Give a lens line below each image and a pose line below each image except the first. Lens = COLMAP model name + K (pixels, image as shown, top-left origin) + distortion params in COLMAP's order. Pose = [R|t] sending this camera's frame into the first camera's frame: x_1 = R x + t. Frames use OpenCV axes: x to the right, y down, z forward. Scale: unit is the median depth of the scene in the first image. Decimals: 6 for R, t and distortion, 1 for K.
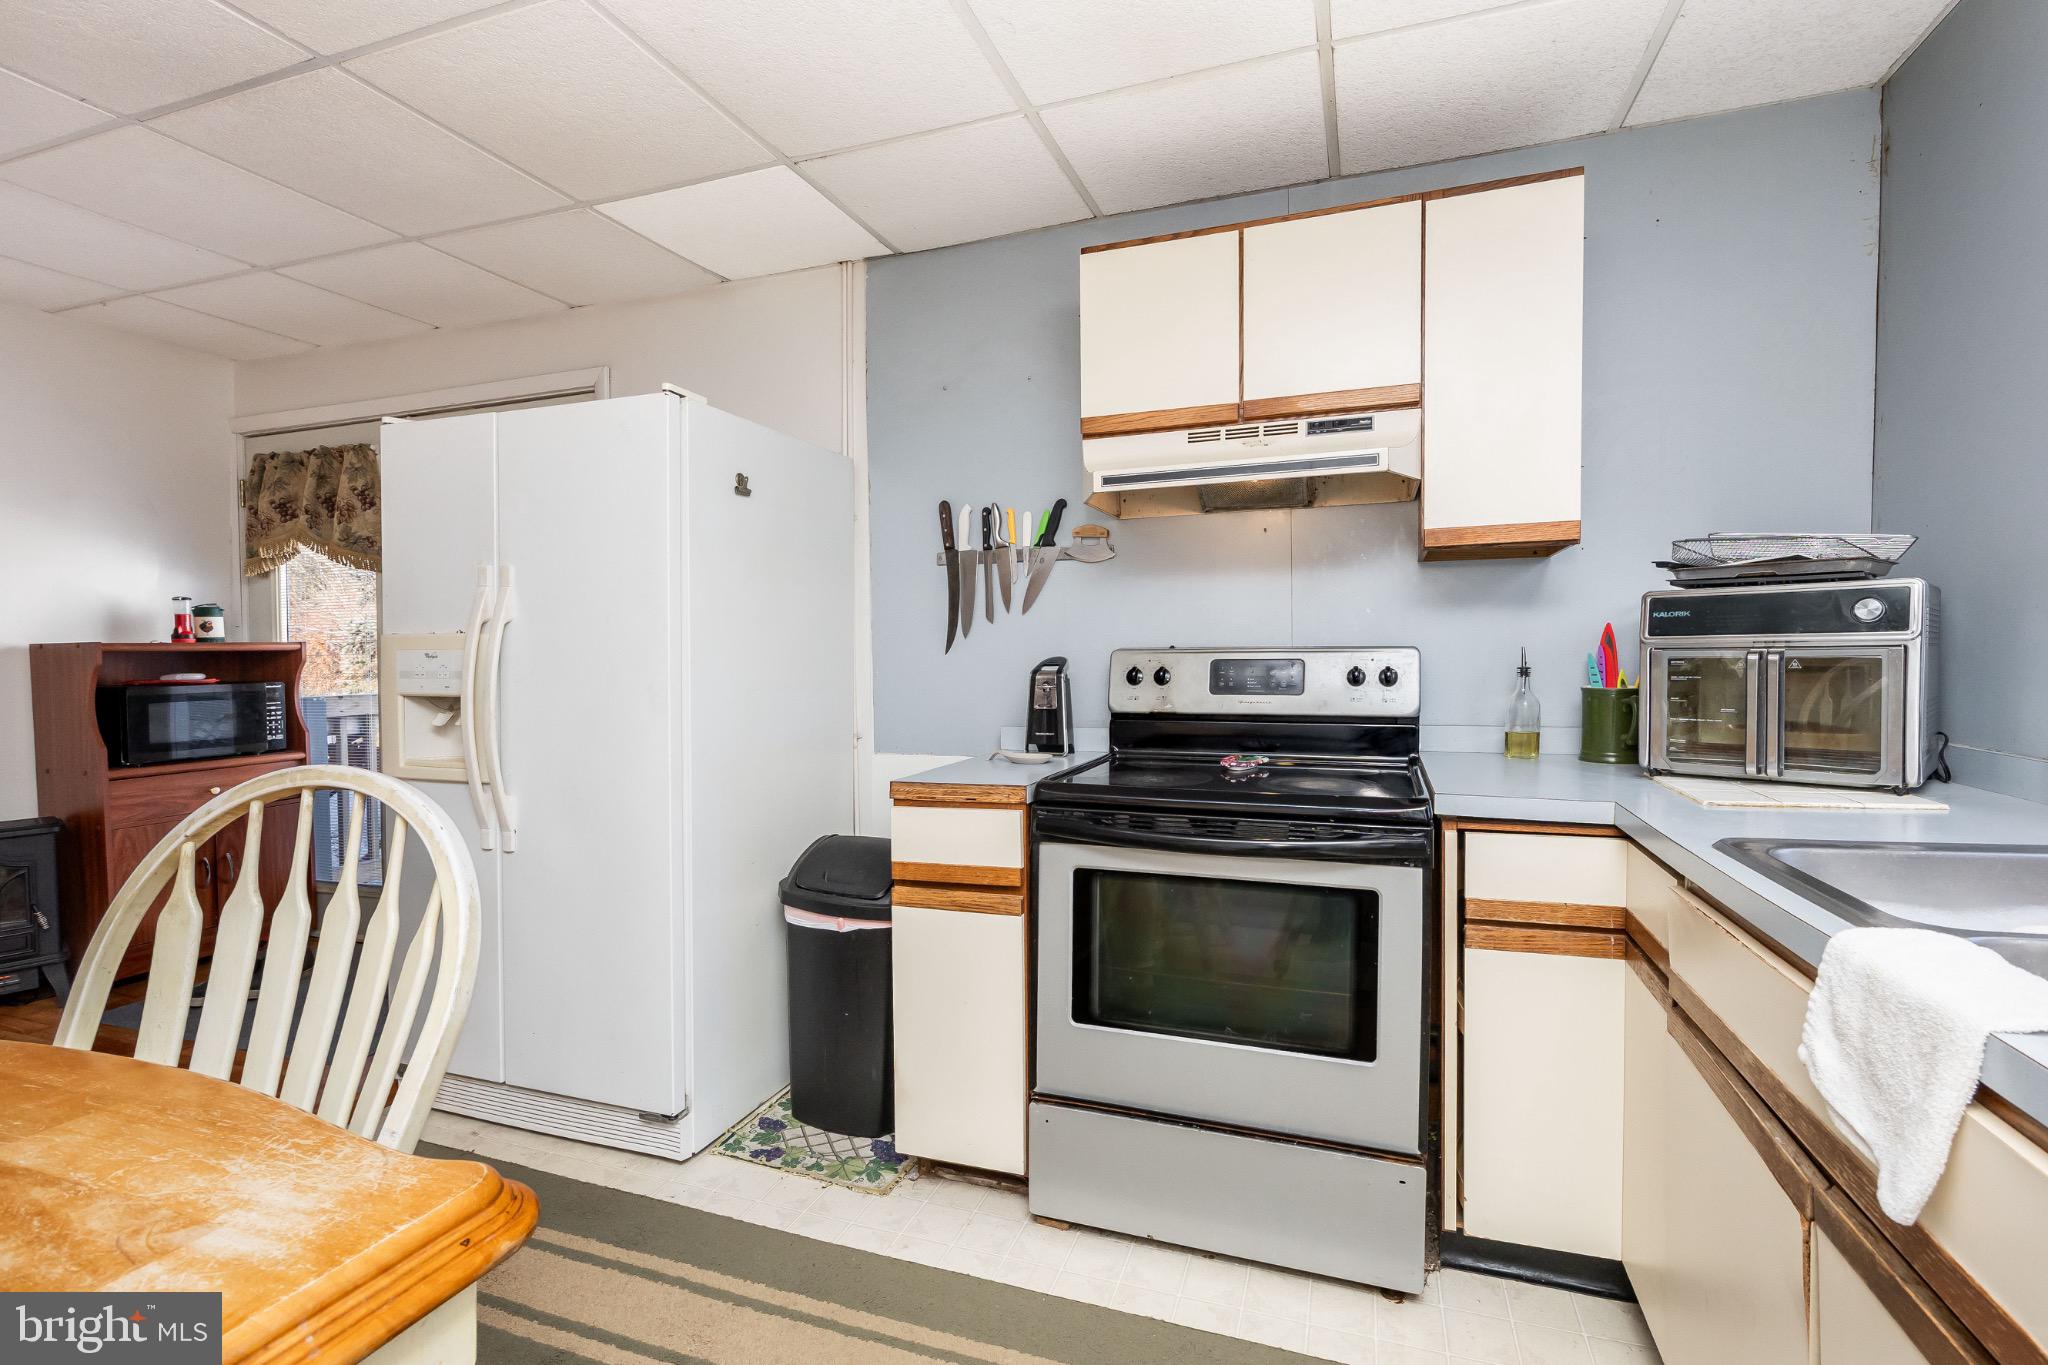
lens RADIAL K [[933.2, 0, 1038.8], [0, 933.2, 669.1], [0, 0, 1]] dist [-0.000332, 0.000119]
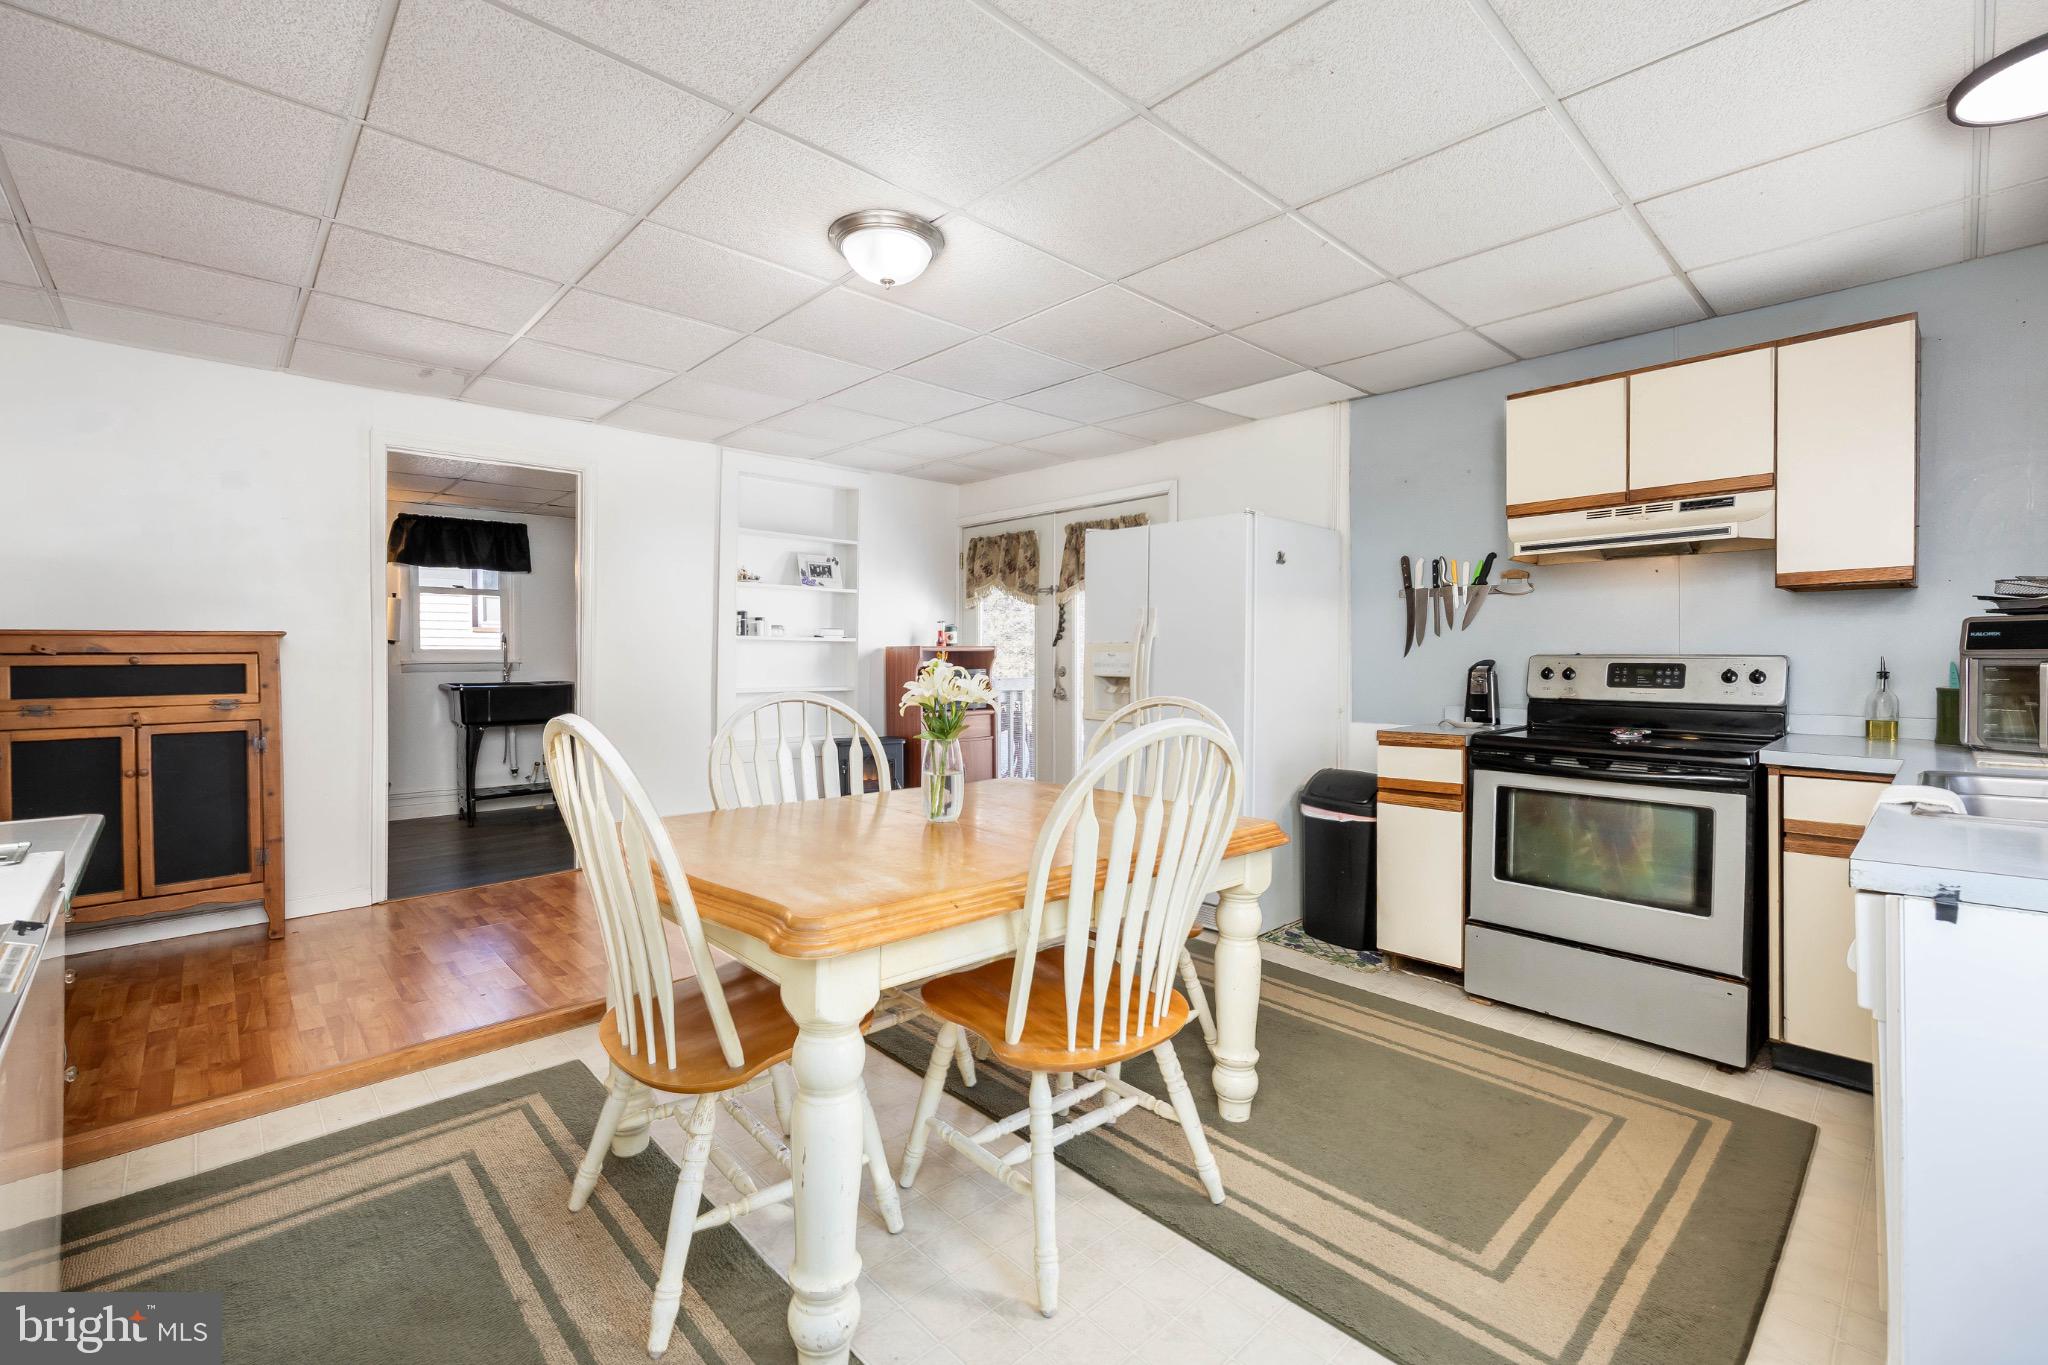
lens RADIAL K [[861.5, 0, 1026.3], [0, 861.5, 652.0], [0, 0, 1]] dist [-0.004924, 0.000747]
pose [[0.887474, 0.007791, -0.460791, -0.001937], [-0.016950, 0.999732, -0.015742, 0.009993], [0.460545, 0.021781, 0.887369, -0.652705]]
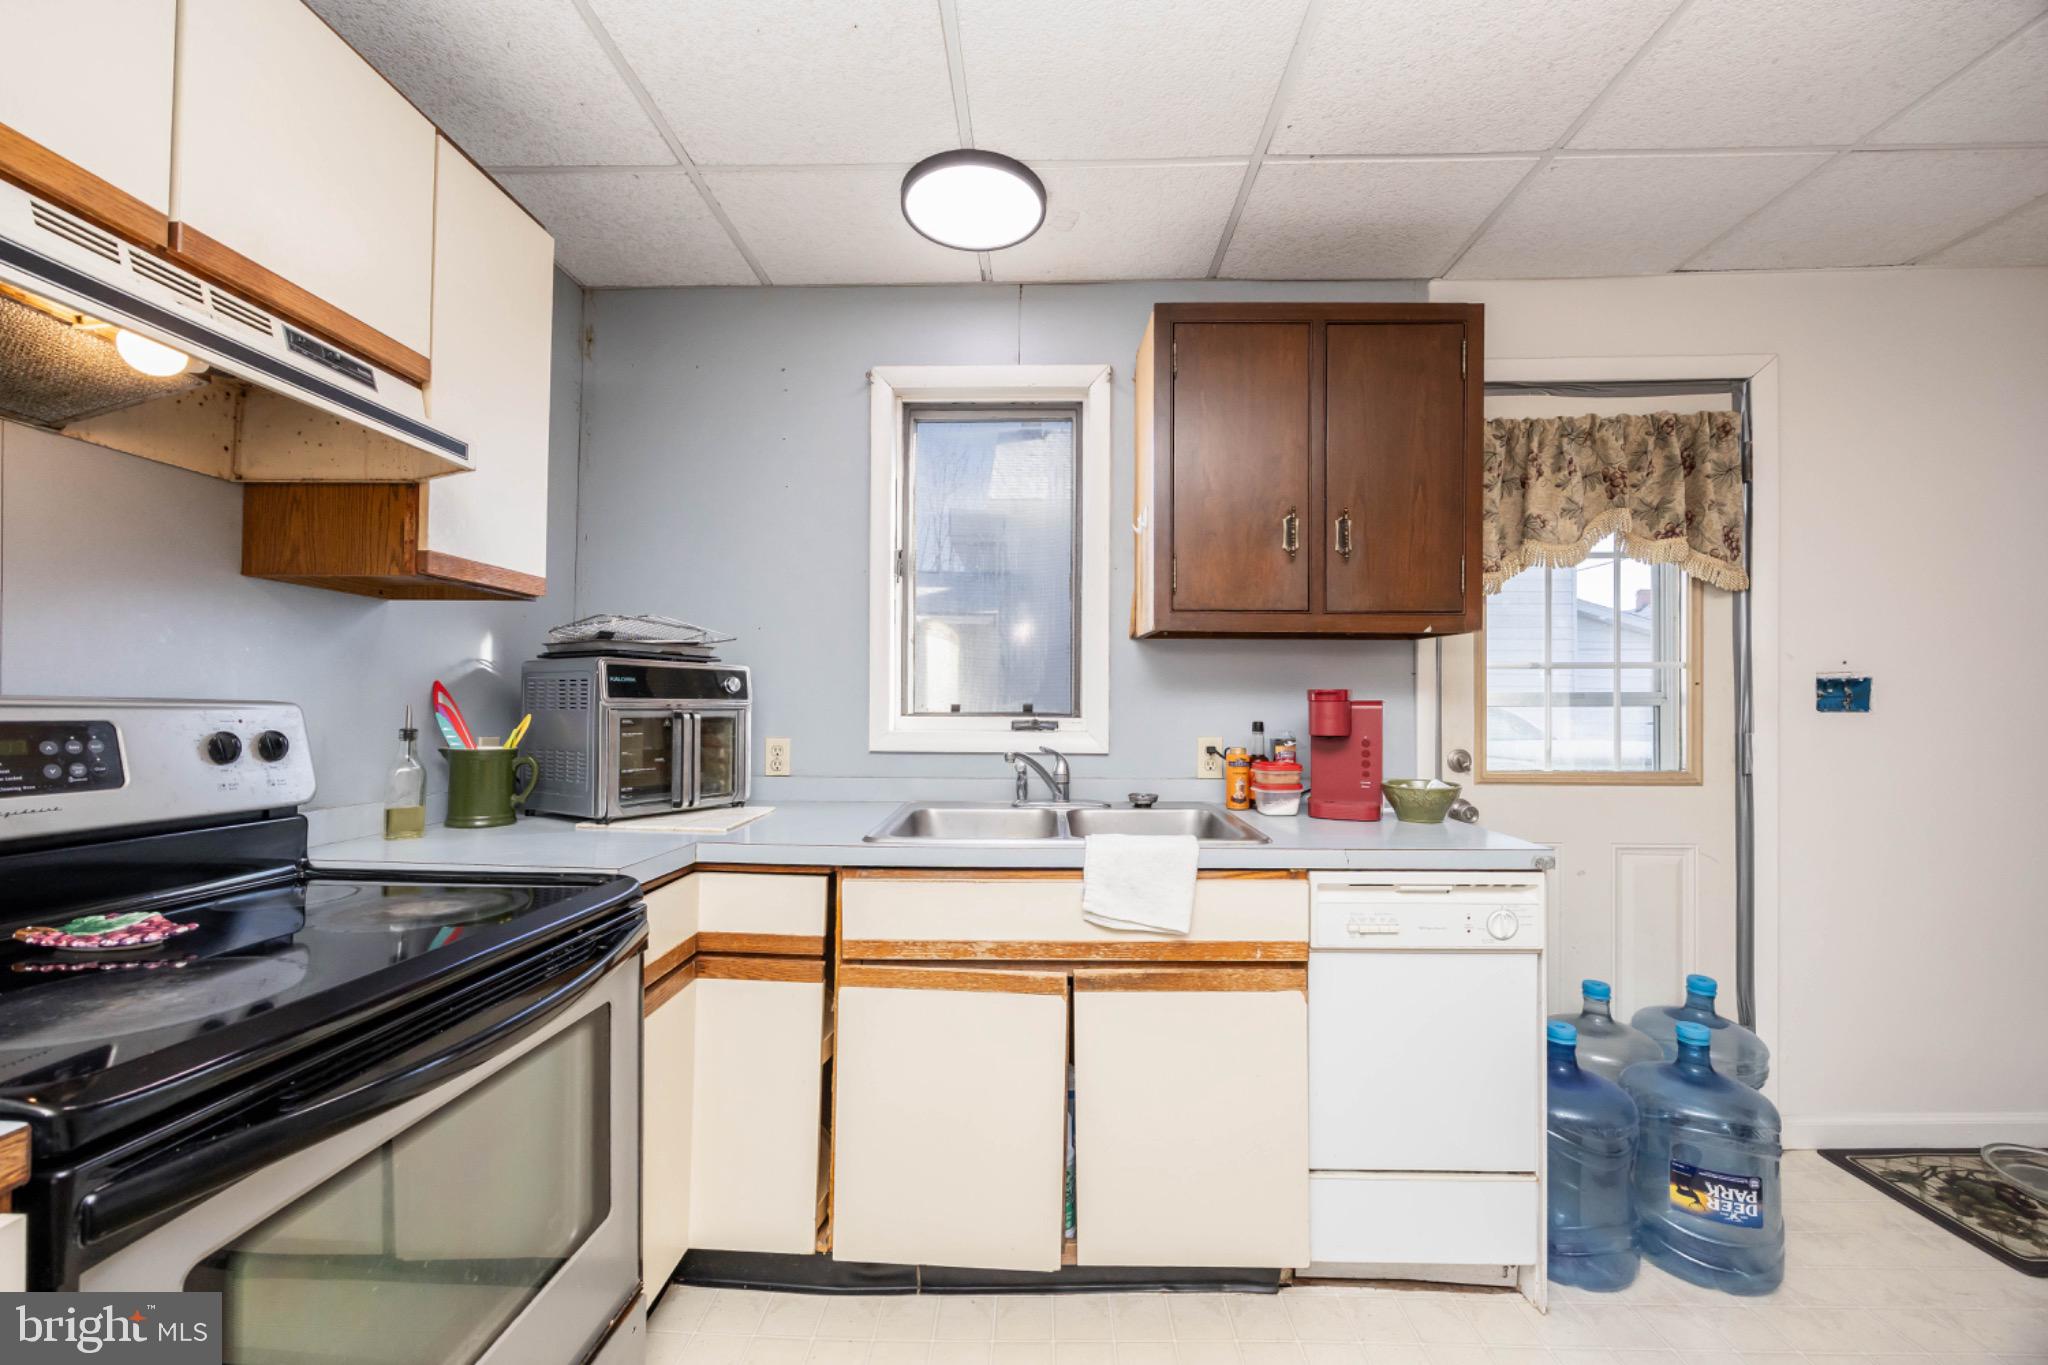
lens RADIAL K [[804.4, 0, 1030.0], [0, 804.4, 686.0], [0, 0, 1]] dist [0.001252, -0.000088]
pose [[-0.308631, 0.038280, 0.950411, -0.339219], [0.015640, 0.999259, -0.035168, -0.006495], [-0.951053, 0.004011, -0.309001, 0.686461]]
